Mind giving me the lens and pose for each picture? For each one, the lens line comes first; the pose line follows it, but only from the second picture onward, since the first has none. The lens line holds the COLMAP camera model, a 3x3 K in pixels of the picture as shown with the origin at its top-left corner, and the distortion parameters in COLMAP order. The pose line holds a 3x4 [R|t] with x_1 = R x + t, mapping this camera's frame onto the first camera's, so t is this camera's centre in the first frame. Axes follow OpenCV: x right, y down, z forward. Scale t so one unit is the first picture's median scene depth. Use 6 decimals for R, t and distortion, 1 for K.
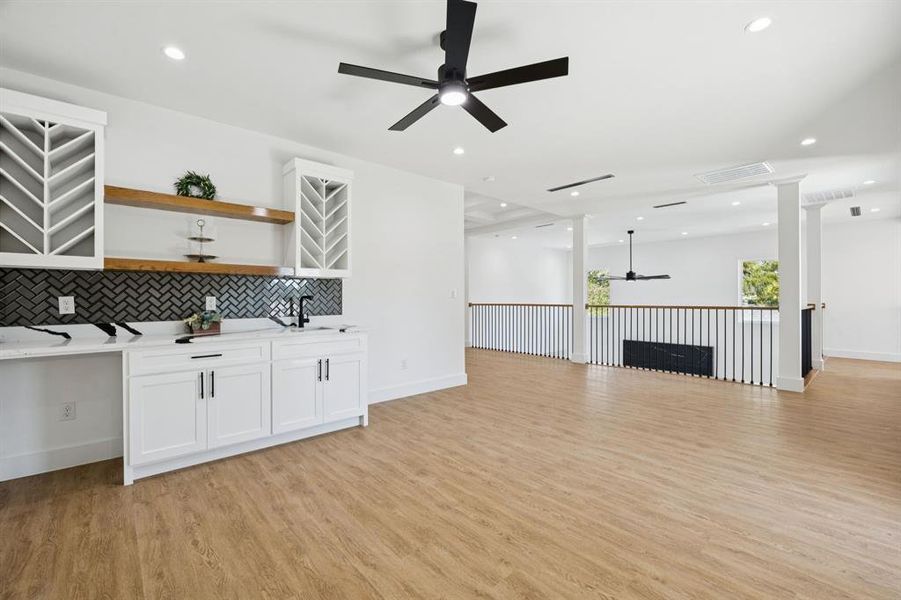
lens RADIAL K [[390.3, 0, 451.4], [0, 390.3, 296.6], [0, 0, 1]] dist [-0.017048, 0.000199]
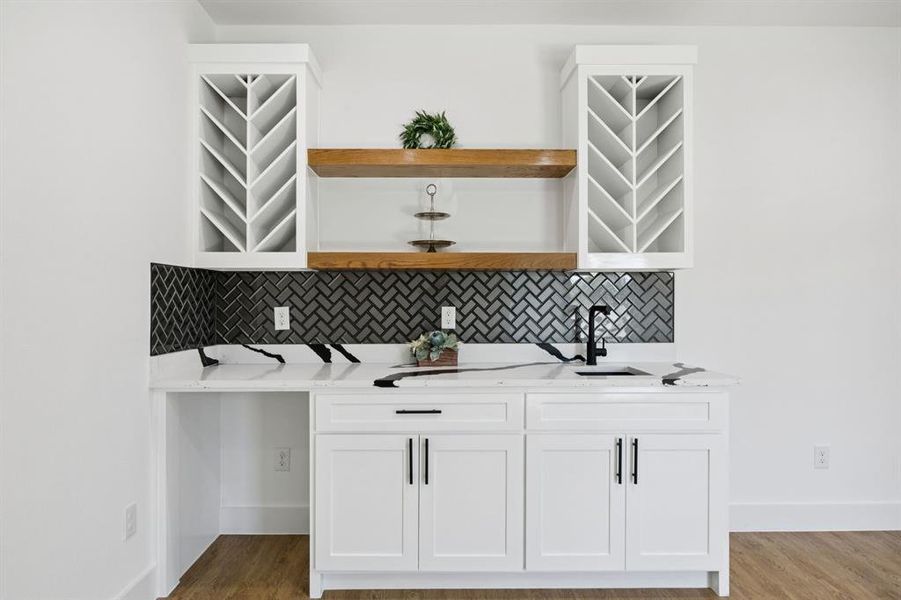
lens RADIAL K [[515.8, 0, 447.1], [0, 515.8, 300.1], [0, 0, 1]] dist [-0.012850, 0.003293]
pose [[0.748541, 0.000652, -0.663088, -0.074636], [0.002090, 0.999992, 0.003342, -0.013662], [0.663085, -0.003888, 0.748534, 0.386656]]
